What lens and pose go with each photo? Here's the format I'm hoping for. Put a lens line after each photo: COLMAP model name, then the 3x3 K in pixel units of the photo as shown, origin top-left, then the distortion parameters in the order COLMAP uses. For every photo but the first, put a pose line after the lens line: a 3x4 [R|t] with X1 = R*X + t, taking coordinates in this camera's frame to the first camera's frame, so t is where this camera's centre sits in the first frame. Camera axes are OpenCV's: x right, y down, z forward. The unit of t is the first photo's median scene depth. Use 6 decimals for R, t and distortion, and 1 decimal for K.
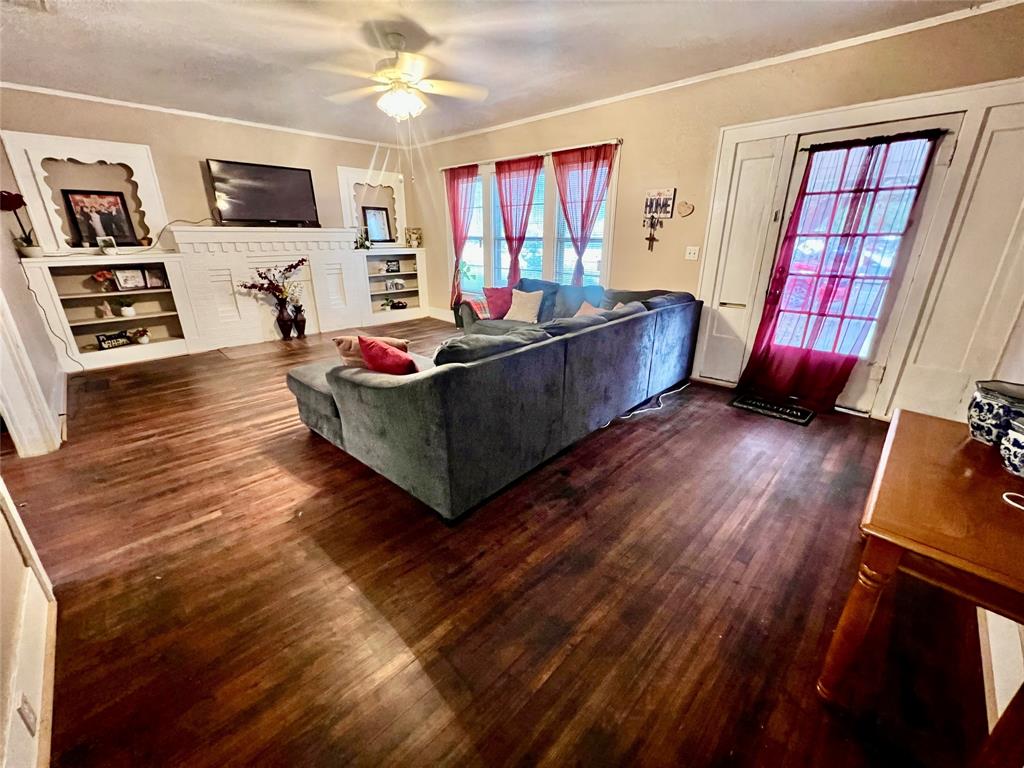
lens RADIAL K [[412.6, 0, 509.7], [0, 412.6, 381.3], [0, 0, 1]] dist [0.000373, 0.000470]
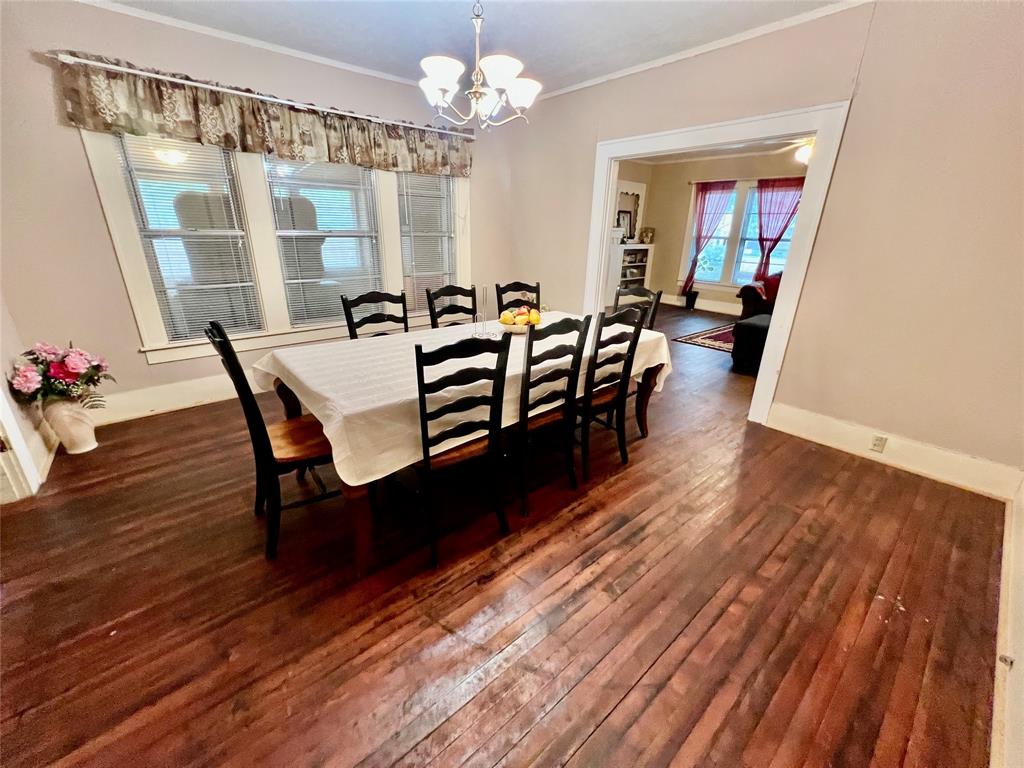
lens RADIAL K [[410.9, 0, 510.6], [0, 410.9, 381.4], [0, 0, 1]] dist [-0.005192, 0.000816]
pose [[0.996617, 0.046656, -0.067661, -0.845783], [-0.045761, 0.998844, 0.014714, 0.140732], [0.068269, -0.011568, 0.997600, -0.411498]]
